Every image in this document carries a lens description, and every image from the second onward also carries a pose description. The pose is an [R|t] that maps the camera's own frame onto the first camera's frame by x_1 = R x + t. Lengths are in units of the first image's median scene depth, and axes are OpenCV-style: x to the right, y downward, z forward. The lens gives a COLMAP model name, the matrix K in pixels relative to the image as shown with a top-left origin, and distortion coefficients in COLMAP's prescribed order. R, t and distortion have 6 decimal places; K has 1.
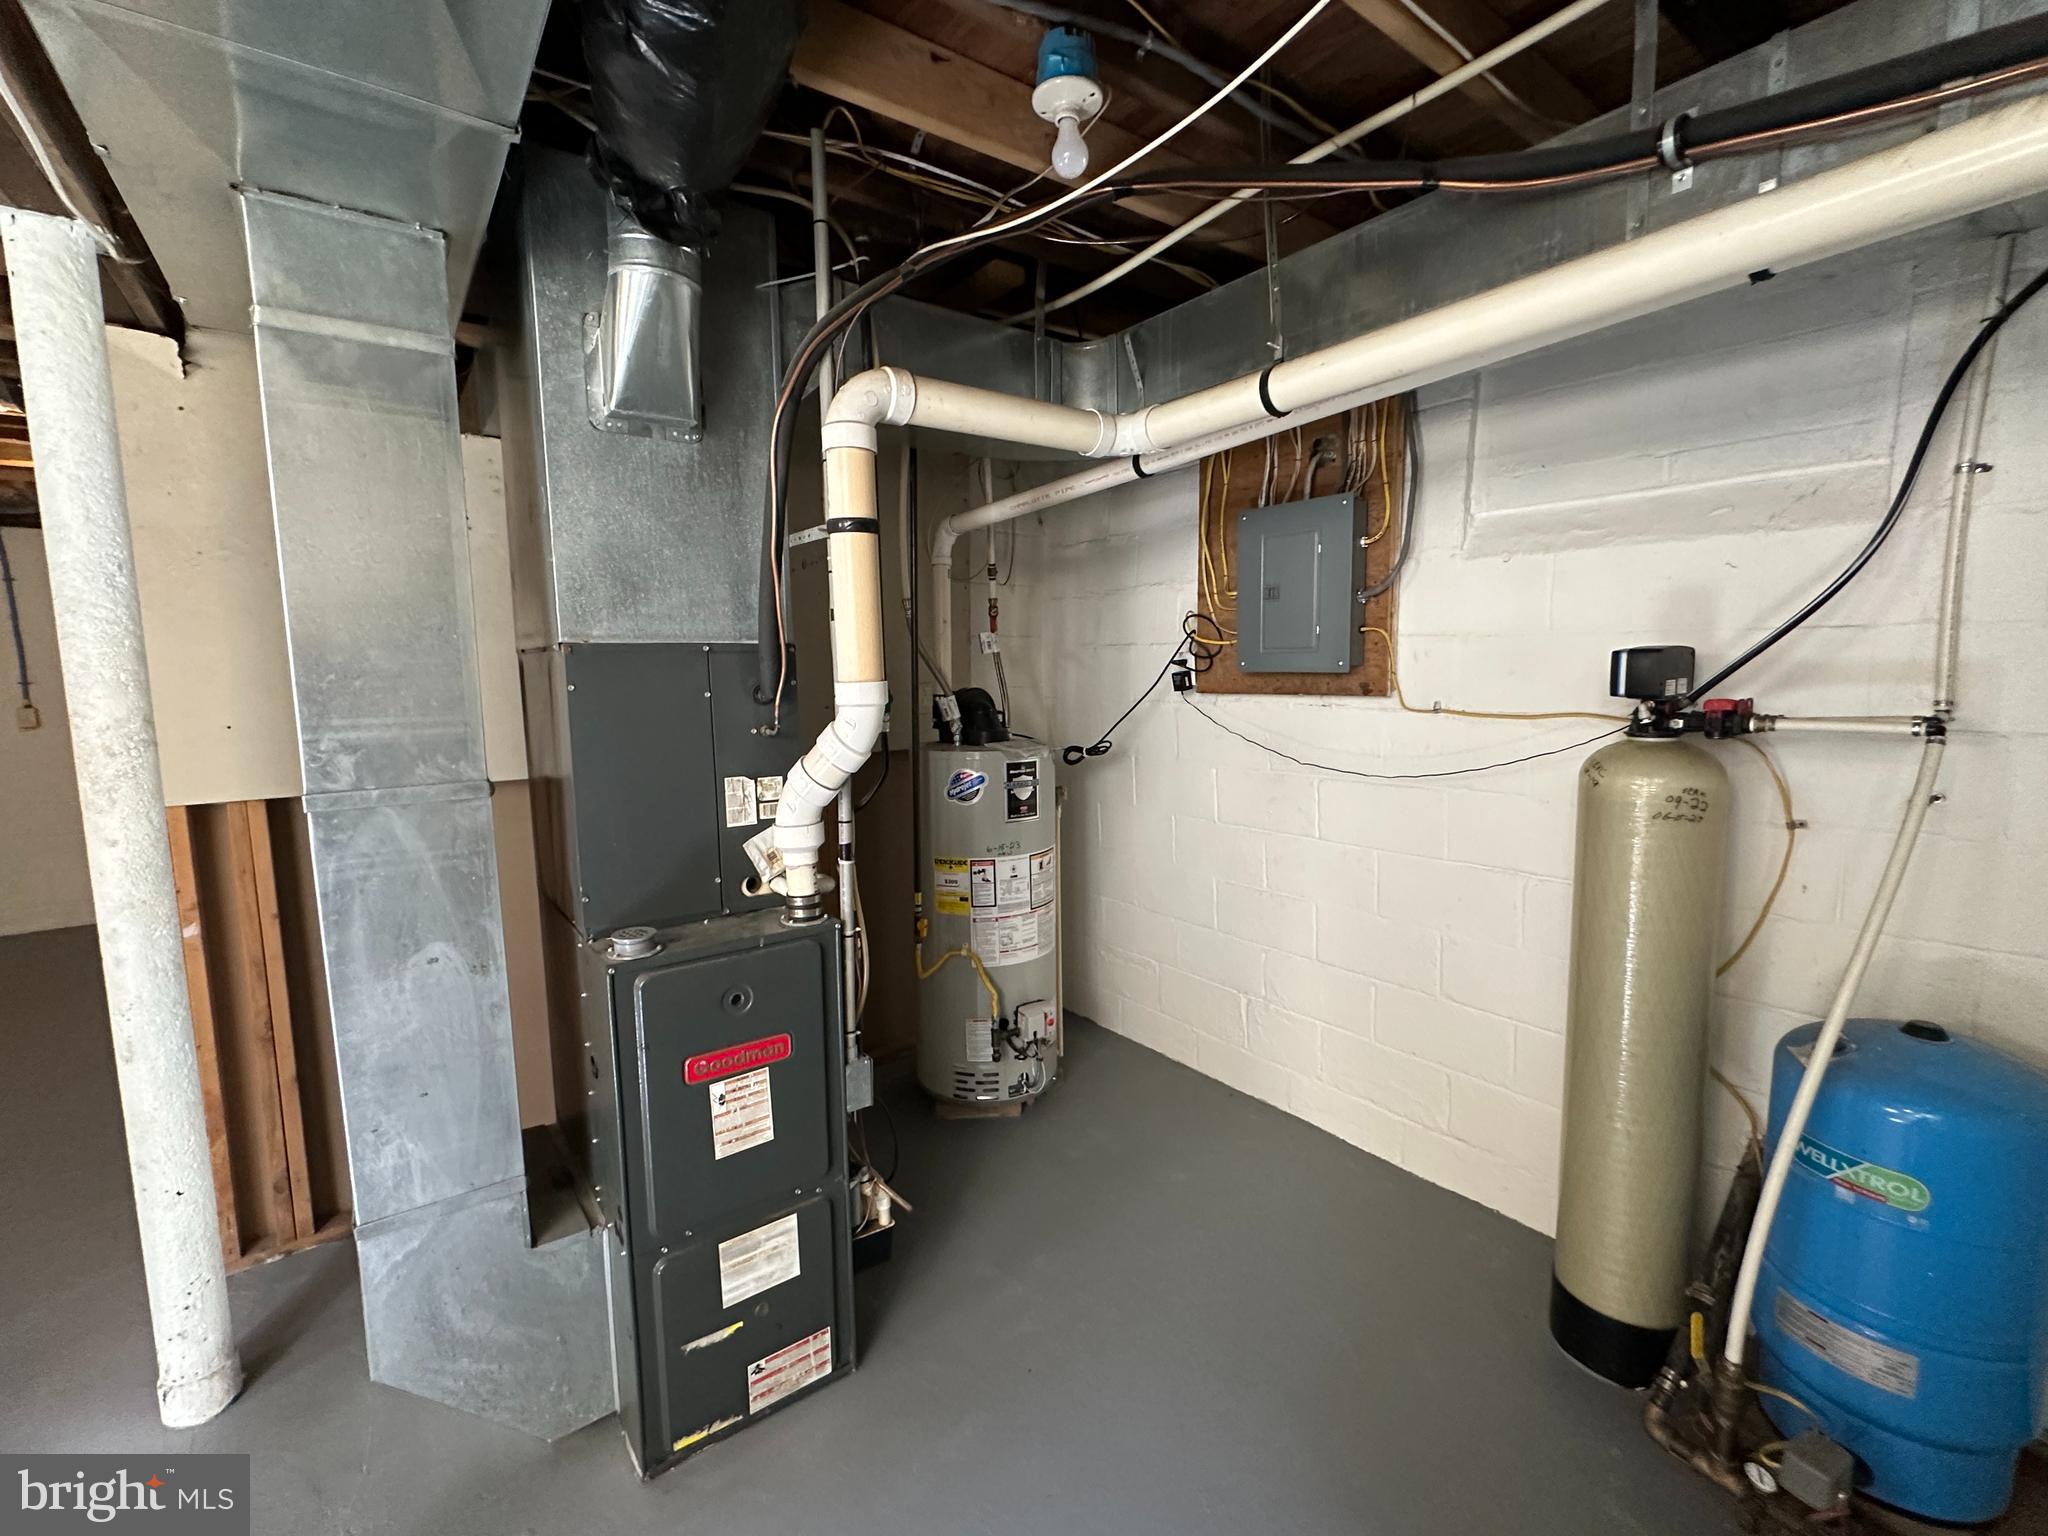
lens RADIAL K [[890.0, 0, 1015.7], [0, 890.0, 765.4], [0, 0, 1]] dist [-0.003294, 0.000868]
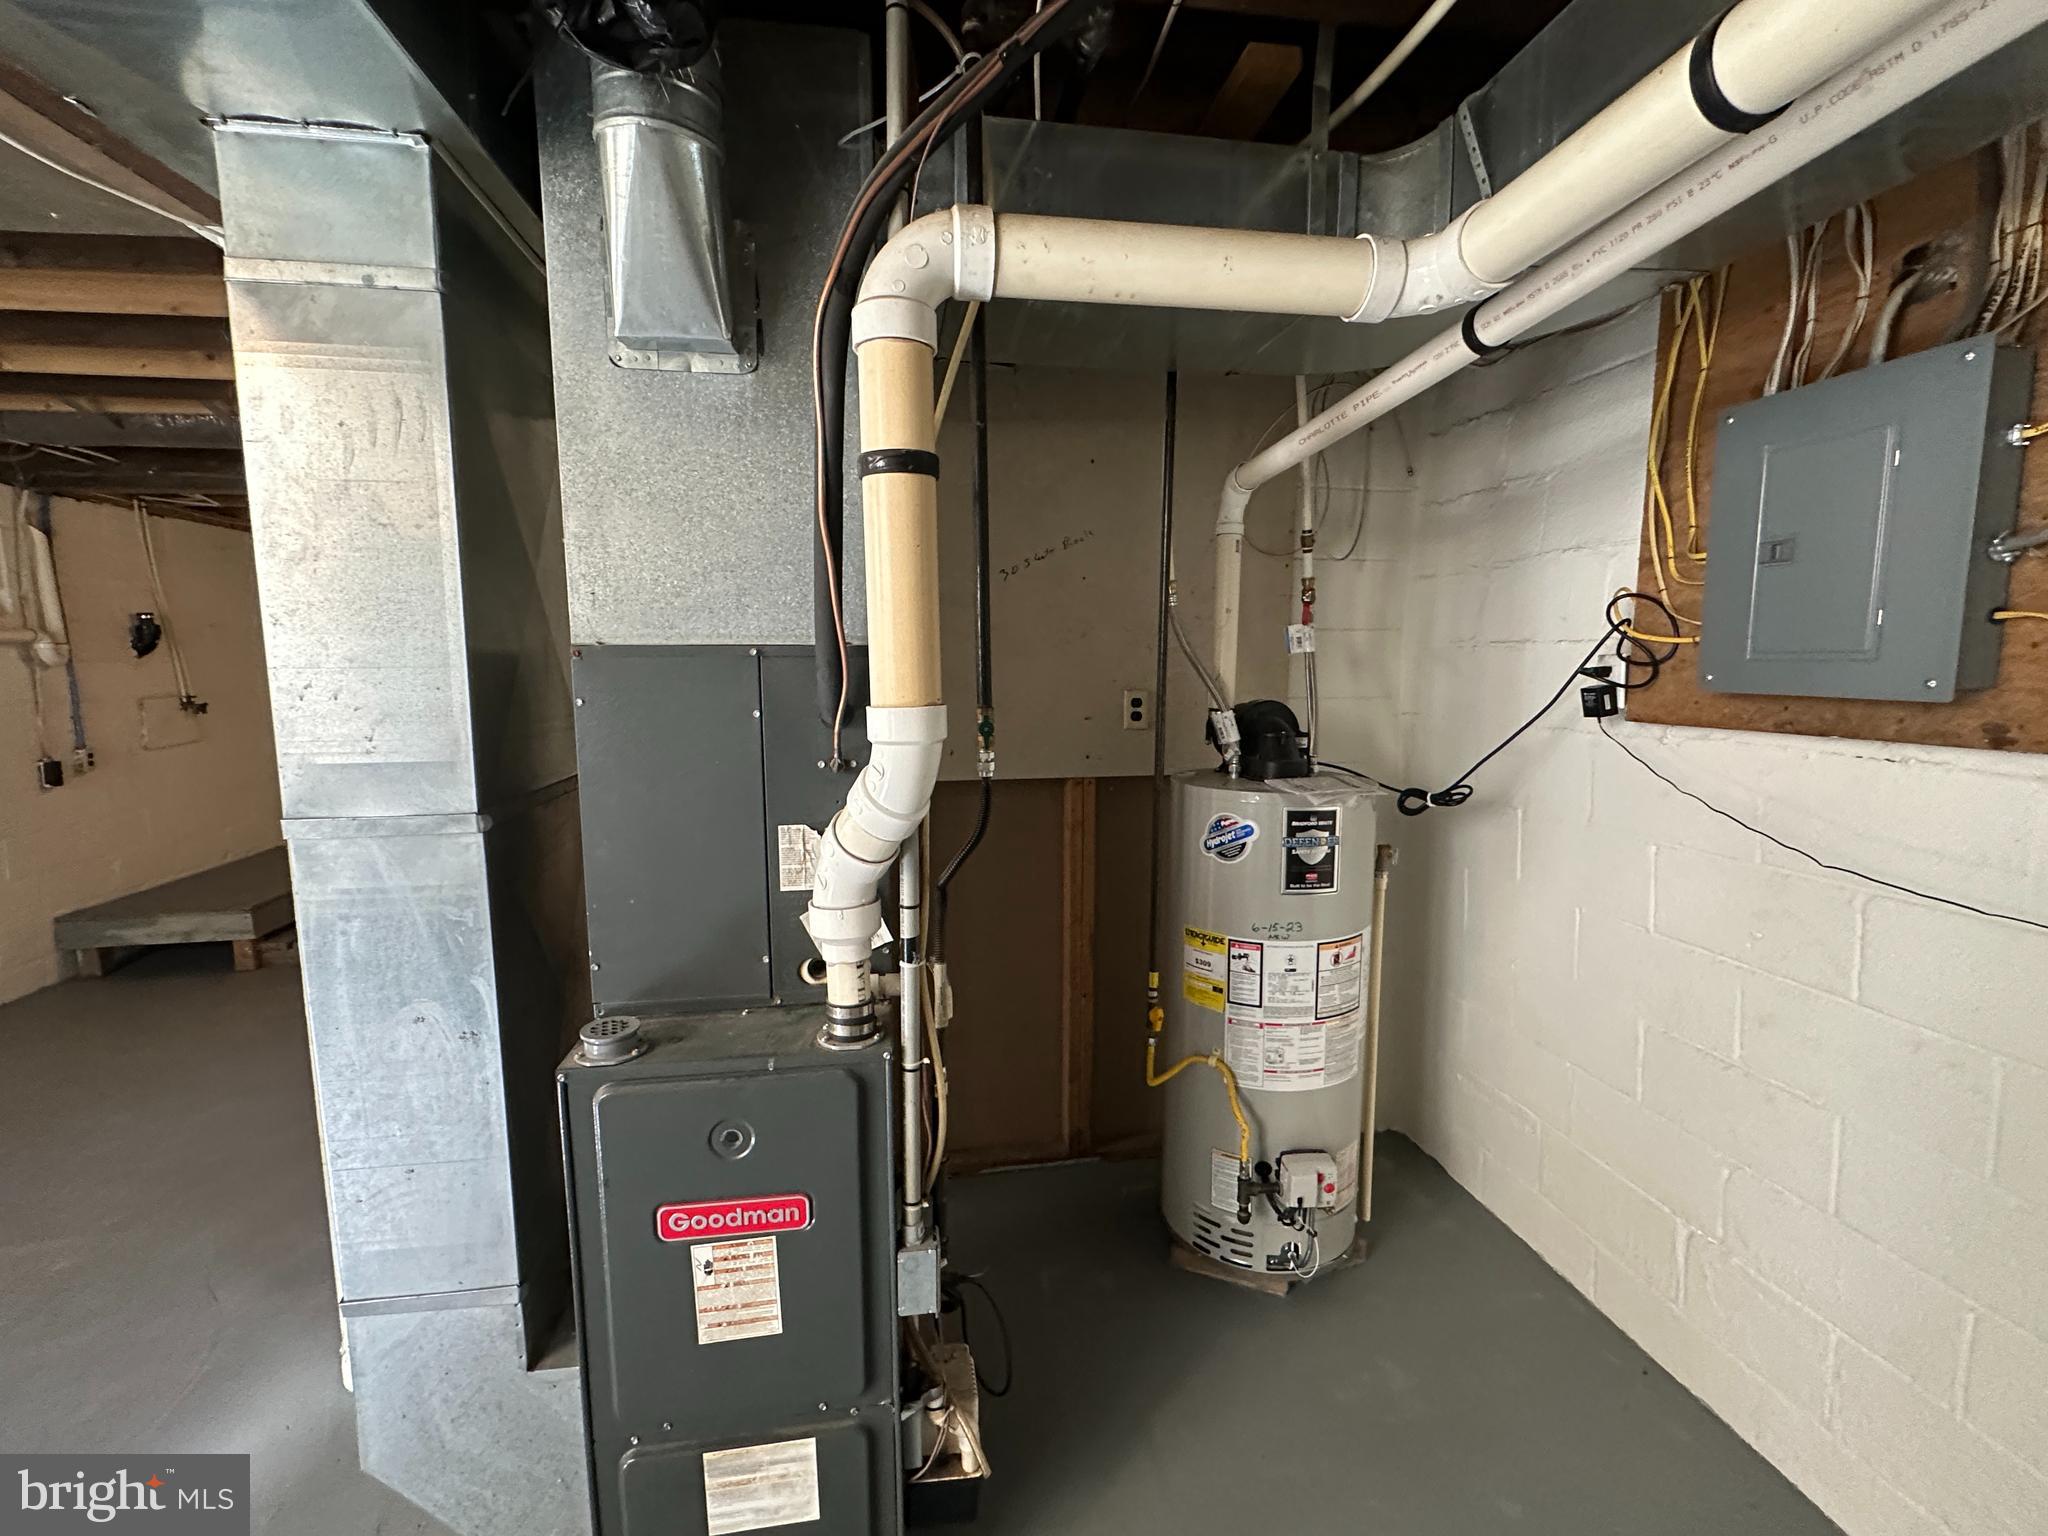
lens RADIAL K [[890.0, 0, 1018.2], [0, 890.0, 767.0], [0, 0, 1]] dist [-0.003294, 0.000868]
pose [[0.885983, 0.067114, -0.458835, 0.143443], [-0.061602, 0.997736, 0.026989, -0.050652], [0.459608, 0.004354, 0.888111, 0.323127]]
